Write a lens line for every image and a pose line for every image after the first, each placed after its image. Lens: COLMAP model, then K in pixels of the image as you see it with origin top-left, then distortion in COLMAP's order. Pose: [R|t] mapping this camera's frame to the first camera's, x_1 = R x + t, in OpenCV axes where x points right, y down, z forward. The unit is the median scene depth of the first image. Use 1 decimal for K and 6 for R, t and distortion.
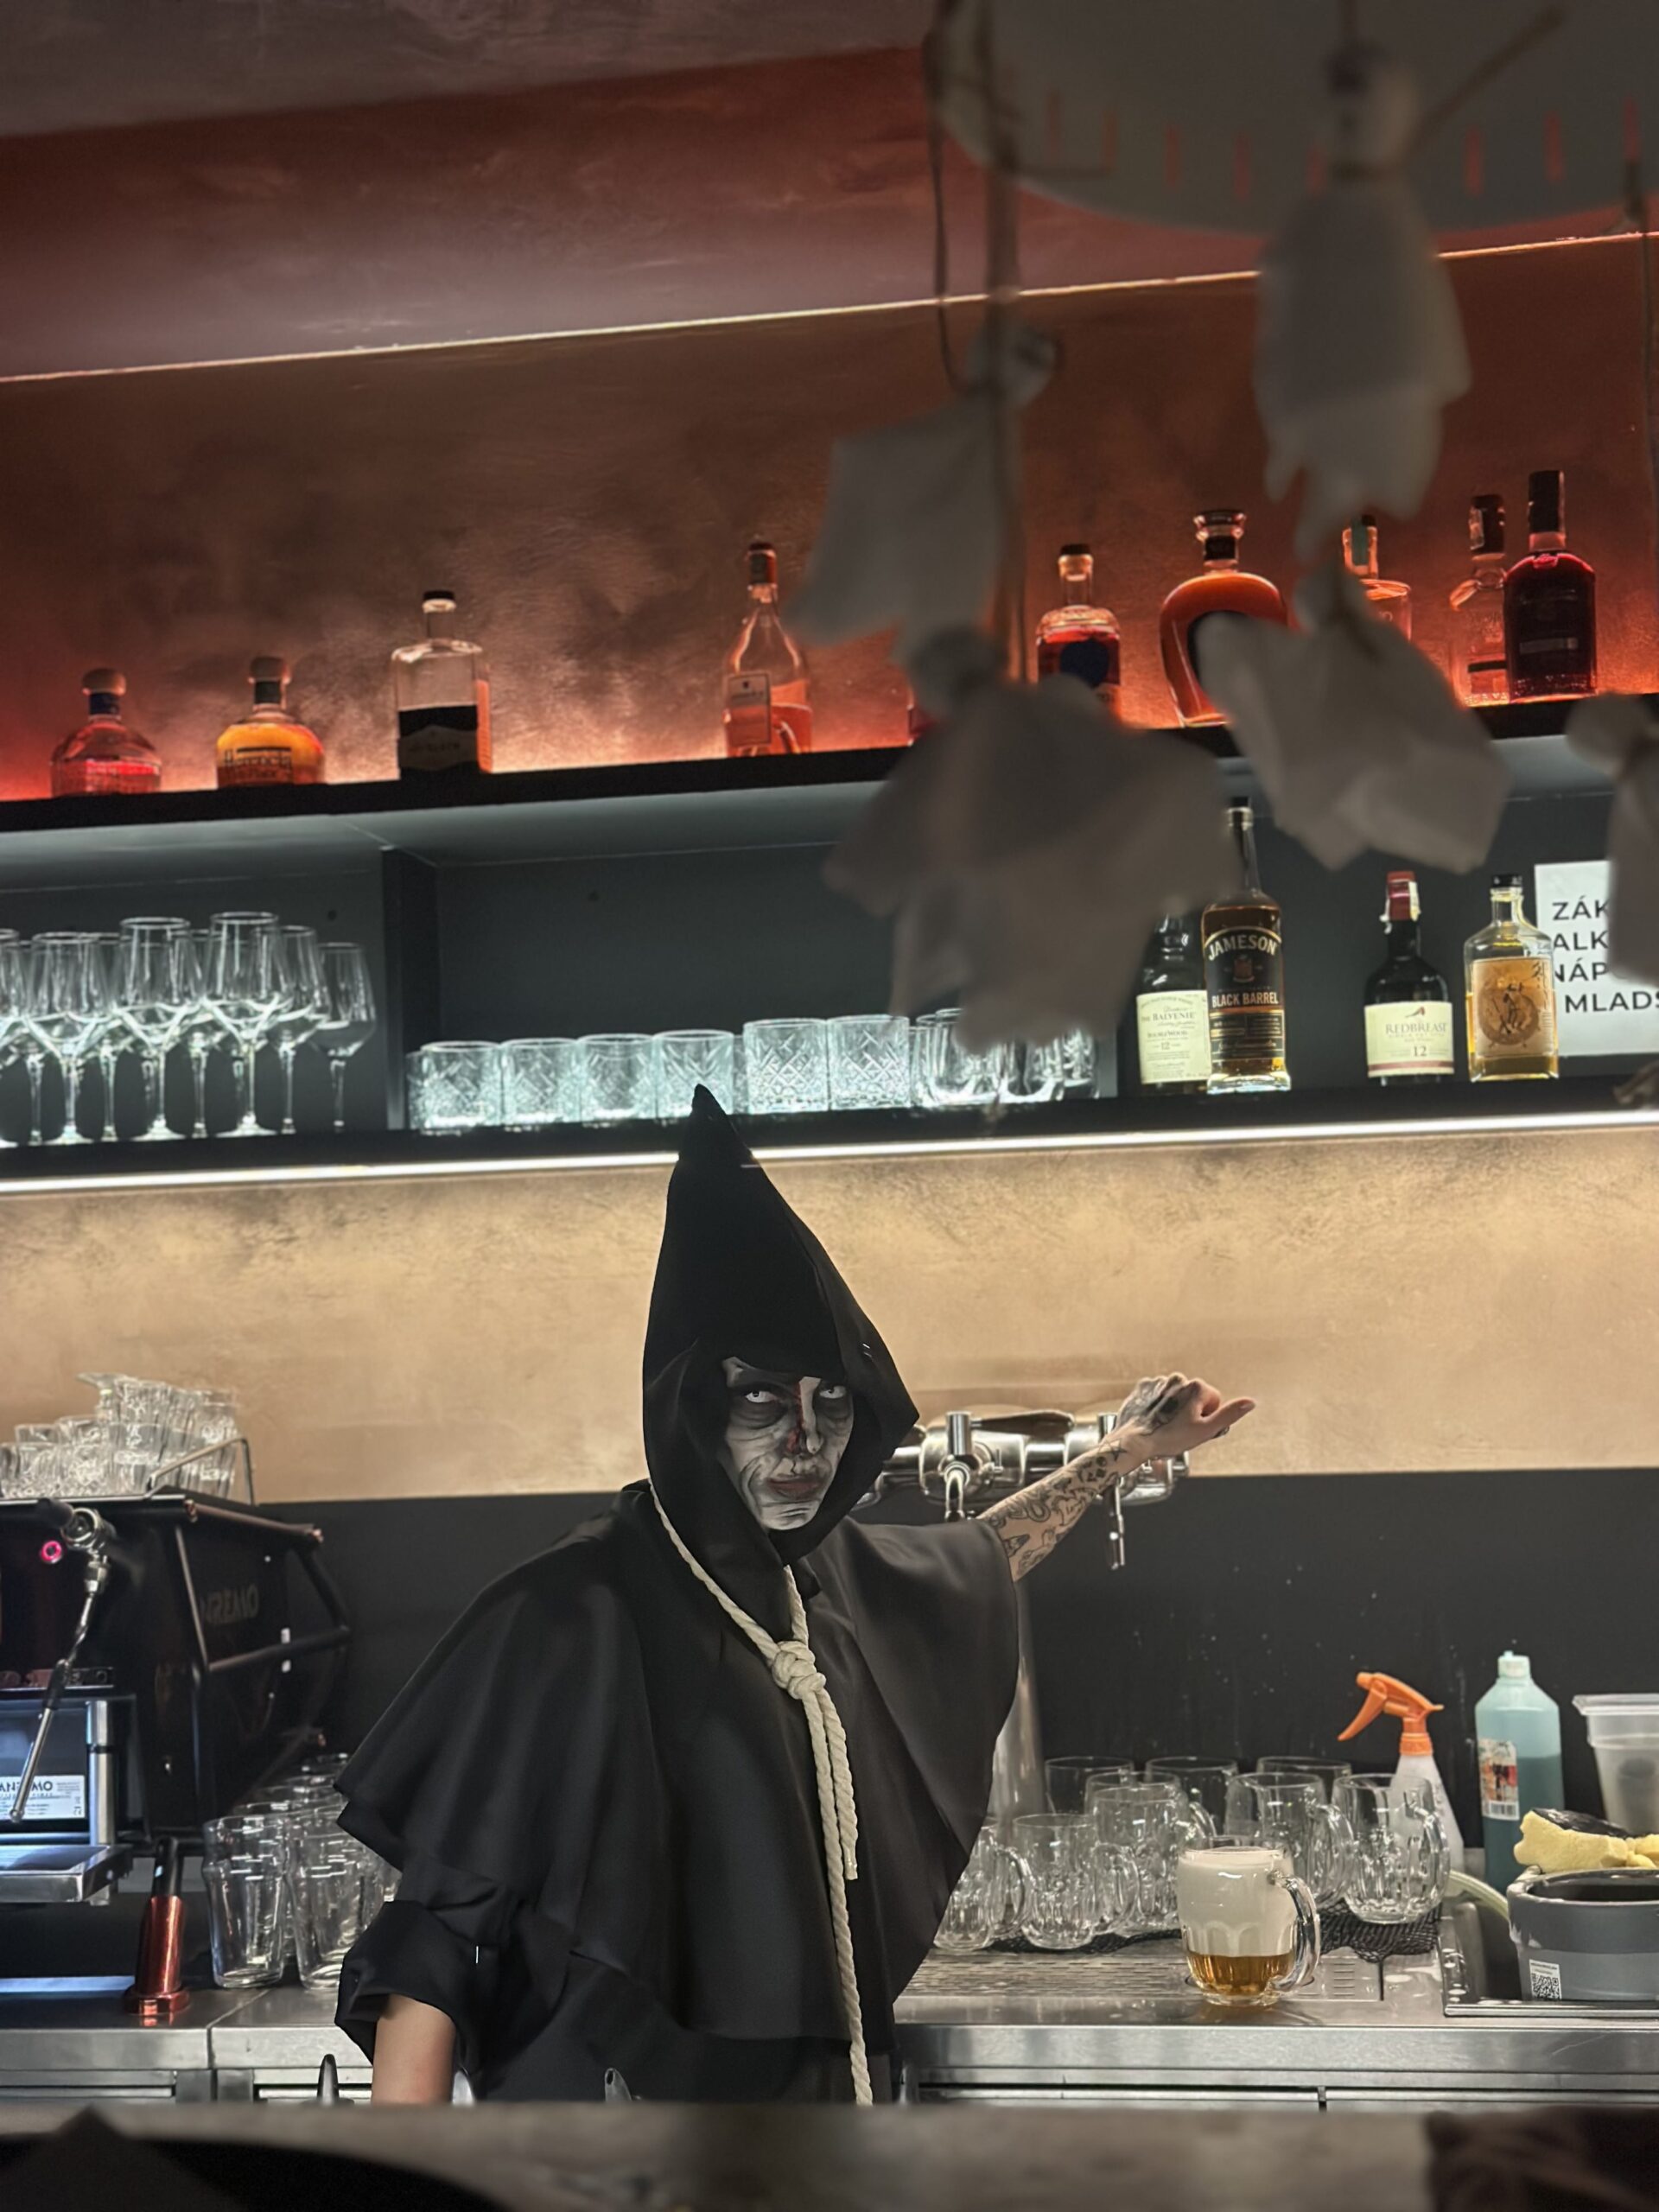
lens RADIAL K [[3057.6, 0, 836.8], [0, 3057.6, 1113.9], [0, 0, 1]] dist [0.089465, 0.000000]
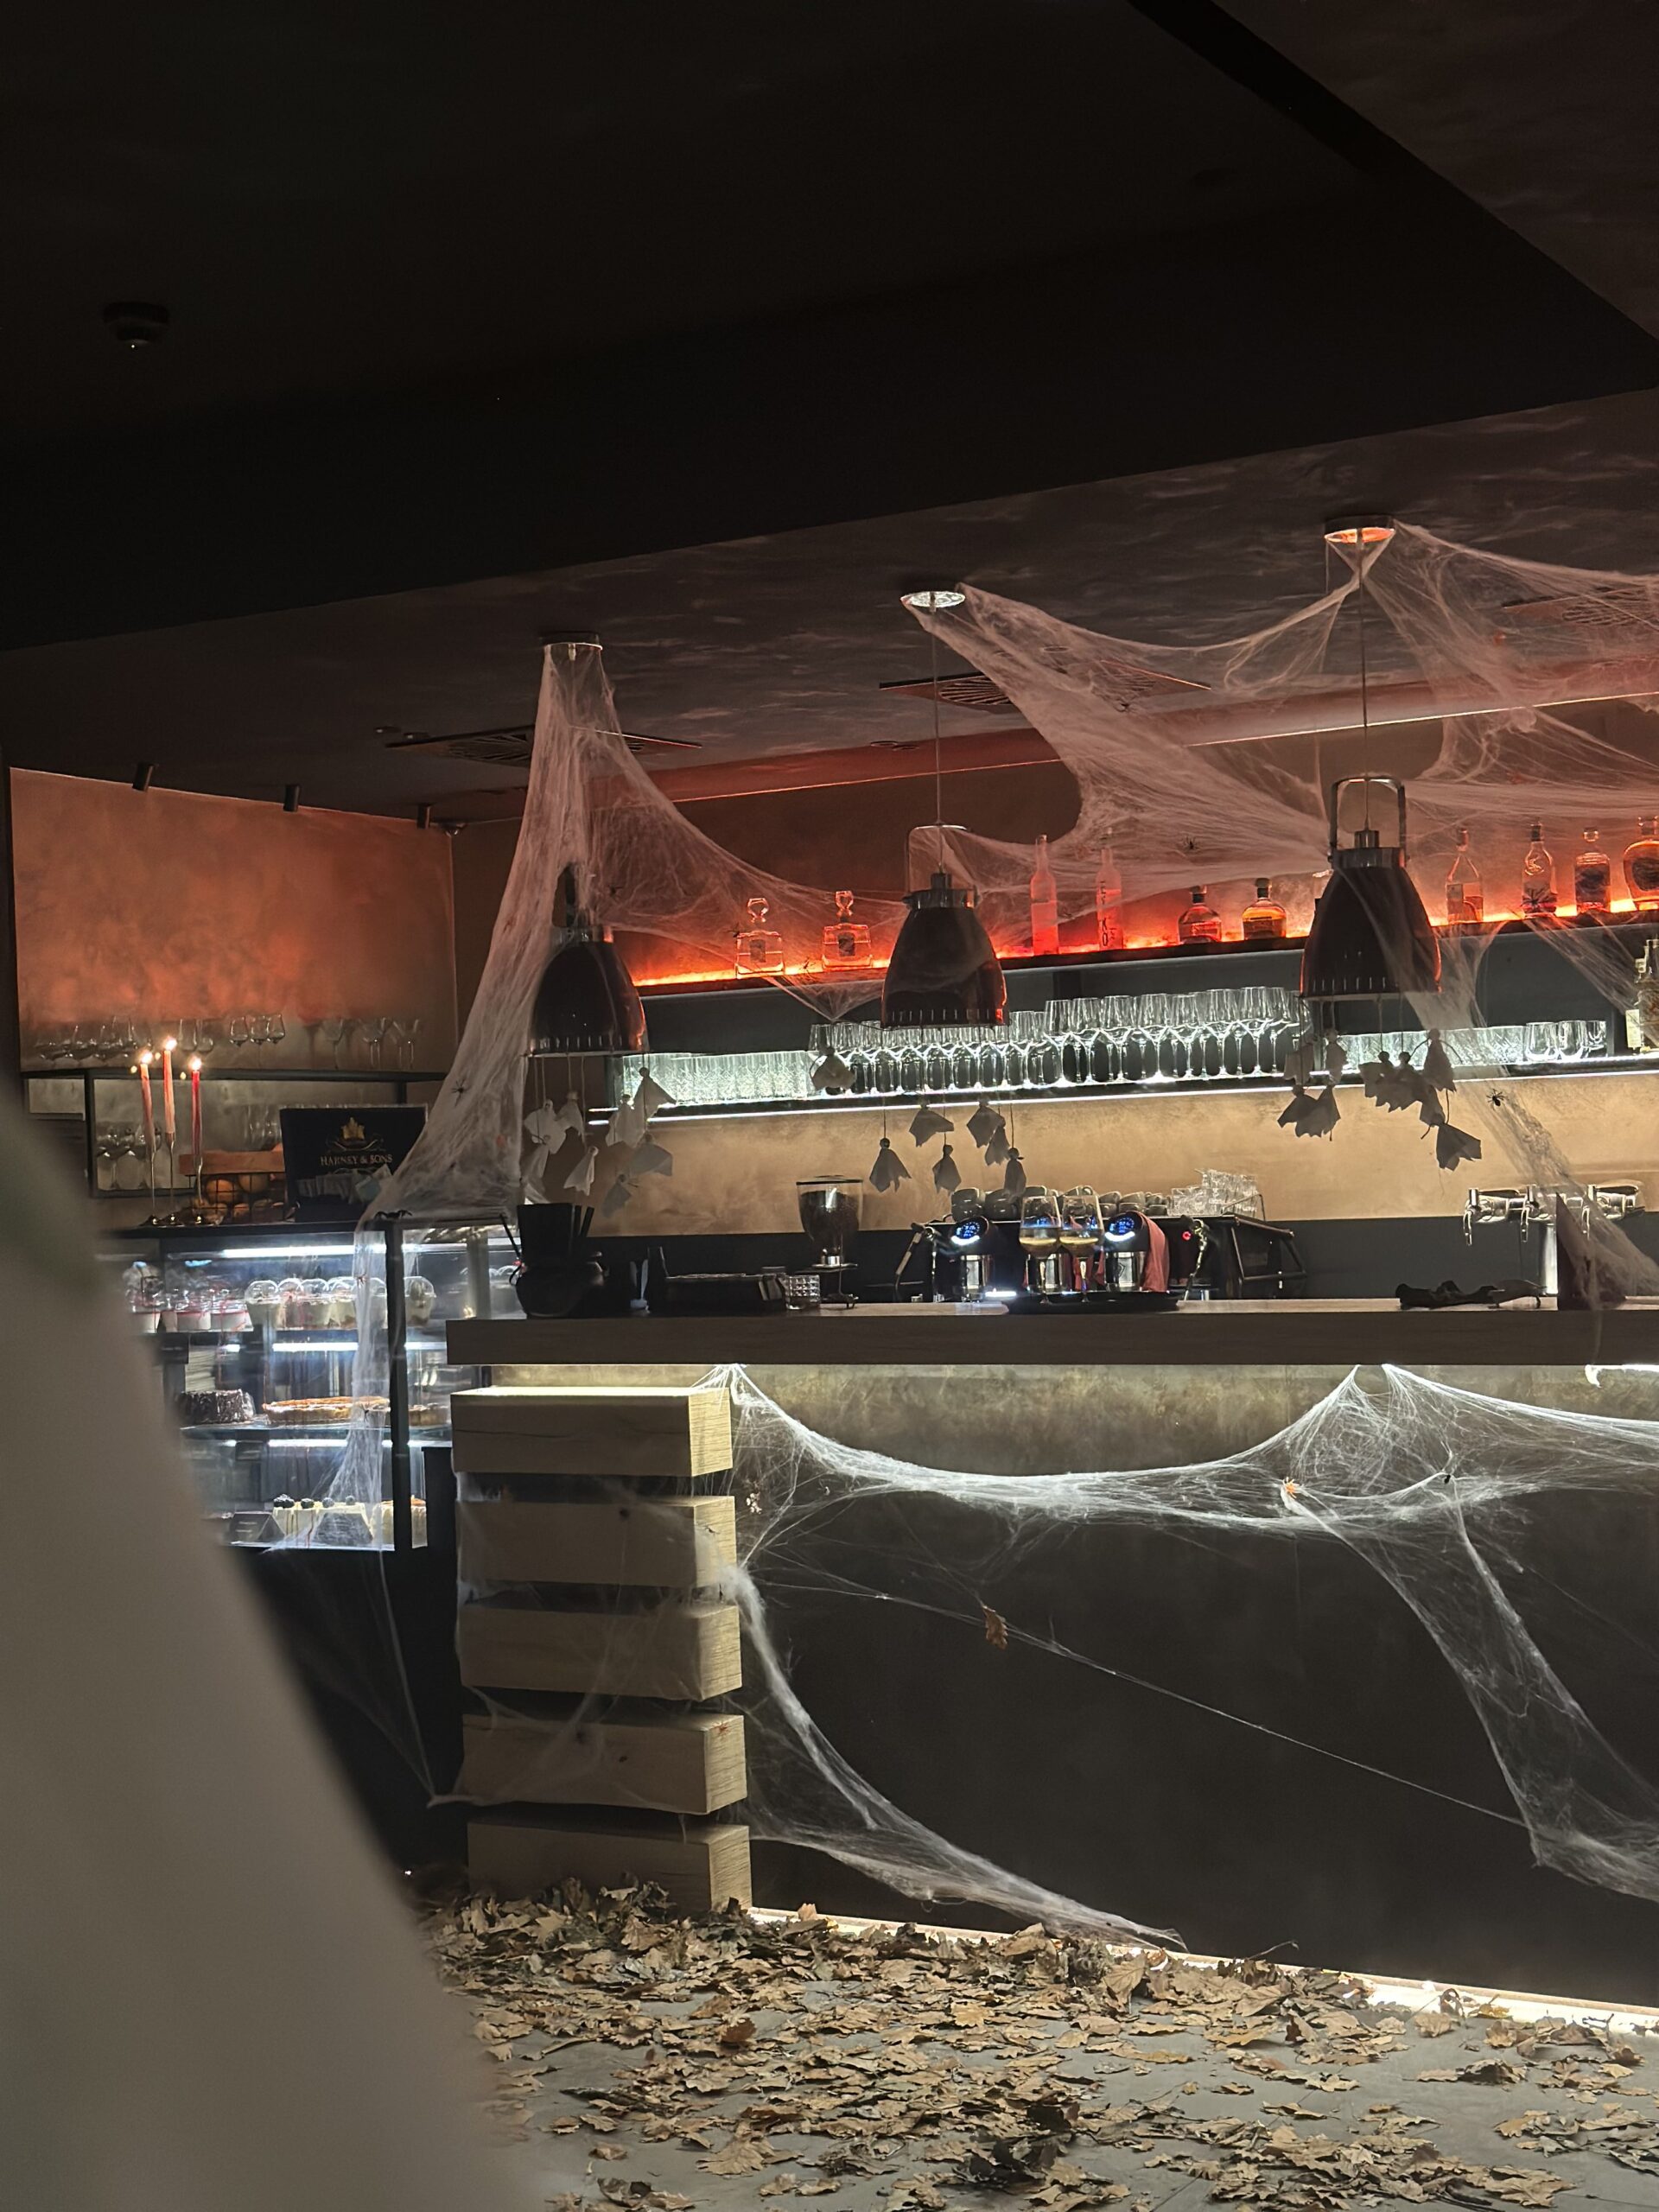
lens RADIAL K [[3057.6, 0, 834.0], [0, 3057.6, 1108.0], [0, 0, 1]] dist [0.089465, 0.000000]
pose [[0.934939, -0.007310, -0.354734, 0.362070], [0.035526, 0.996692, 0.073095, -0.156362], [0.353026, -0.080942, 0.932106, -1.418598]]
